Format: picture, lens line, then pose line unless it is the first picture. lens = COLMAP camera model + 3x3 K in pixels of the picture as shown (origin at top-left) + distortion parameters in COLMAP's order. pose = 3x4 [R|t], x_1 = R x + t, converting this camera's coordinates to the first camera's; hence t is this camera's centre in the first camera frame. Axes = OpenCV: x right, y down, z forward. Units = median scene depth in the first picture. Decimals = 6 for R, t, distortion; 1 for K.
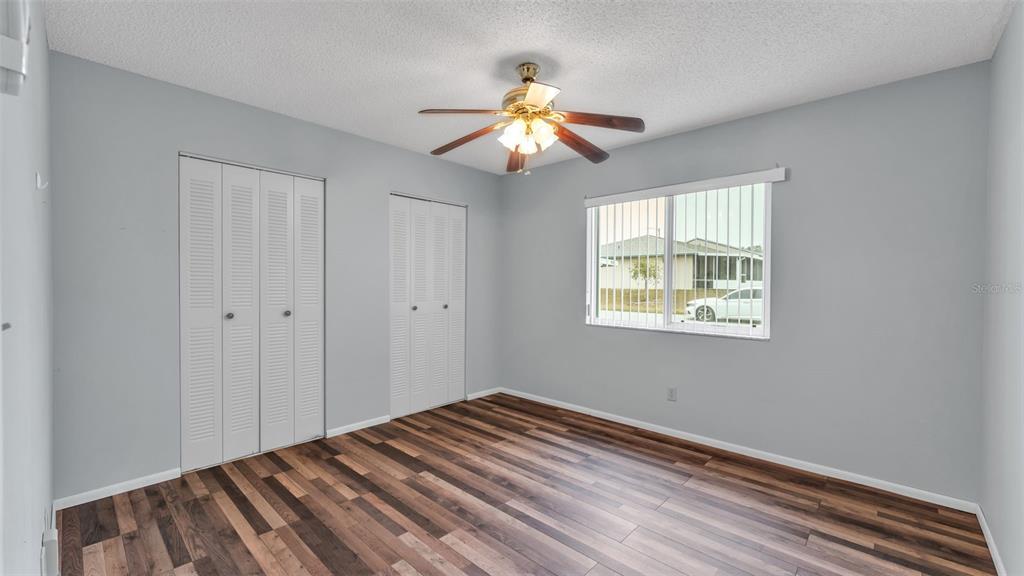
lens RADIAL K [[416.2, 0, 505.5], [0, 416.2, 284.9], [0, 0, 1]] dist [-0.002448, 0.000201]
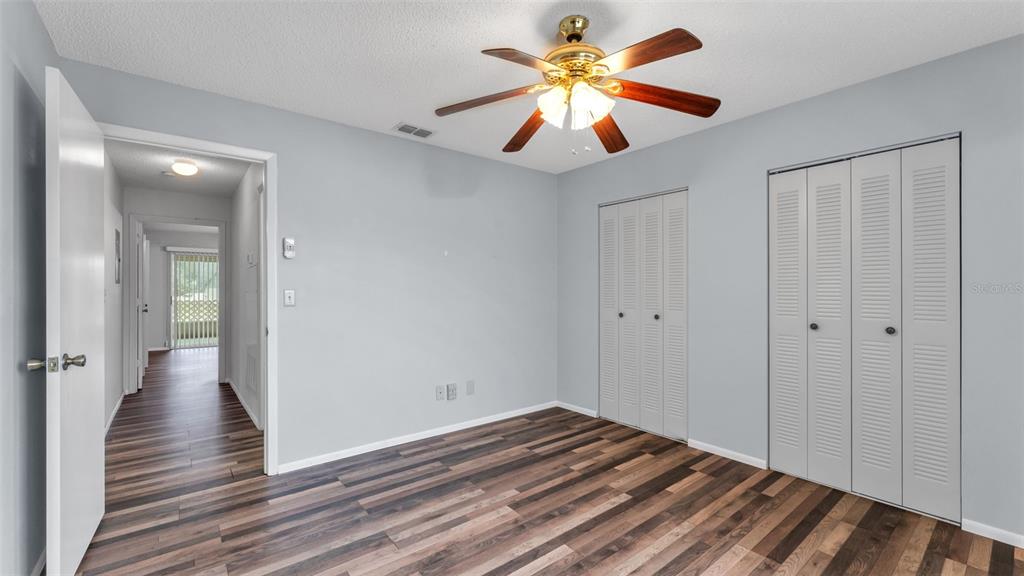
lens RADIAL K [[416.2, 0, 504.8], [0, 416.2, 290.6], [0, 0, 1]] dist [-0.002448, 0.000201]
pose [[-0.137992, -0.003798, -0.990426, 0.695470], [-0.010445, 0.999943, -0.002379, 0.007317], [0.990378, 0.010017, -0.138023, 0.801091]]
